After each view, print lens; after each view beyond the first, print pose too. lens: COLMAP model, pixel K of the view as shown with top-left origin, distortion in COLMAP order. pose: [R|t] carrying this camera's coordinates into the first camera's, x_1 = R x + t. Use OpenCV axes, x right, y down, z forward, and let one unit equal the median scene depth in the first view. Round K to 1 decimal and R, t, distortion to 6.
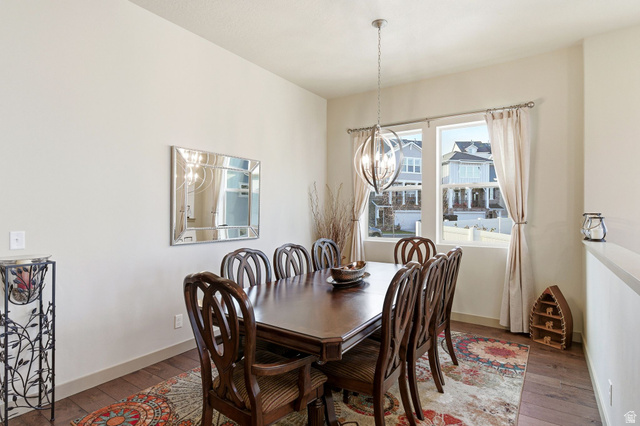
lens RADIAL K [[338.3, 0, 318.3], [0, 338.3, 211.8], [0, 0, 1]] dist [-0.004871, -0.000350]
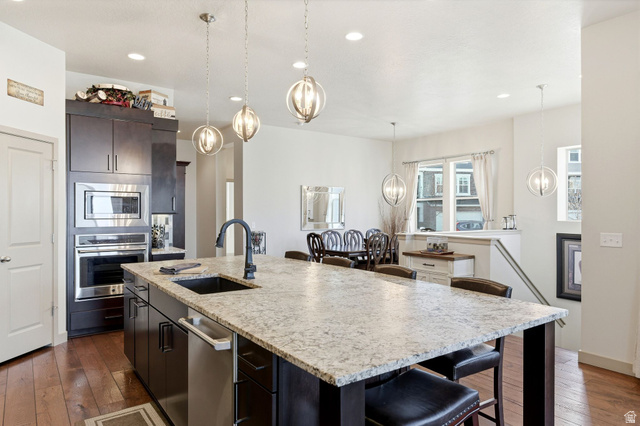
lens RADIAL K [[409.1, 0, 319.7], [0, 409.1, 214.0], [0, 0, 1]] dist [0.000031, 0.000020]
pose [[0.941174, -0.004015, -0.337898, 0.512780], [0.004856, 0.999987, 0.001643, -0.008486], [0.337887, -0.003188, 0.941181, -1.298139]]
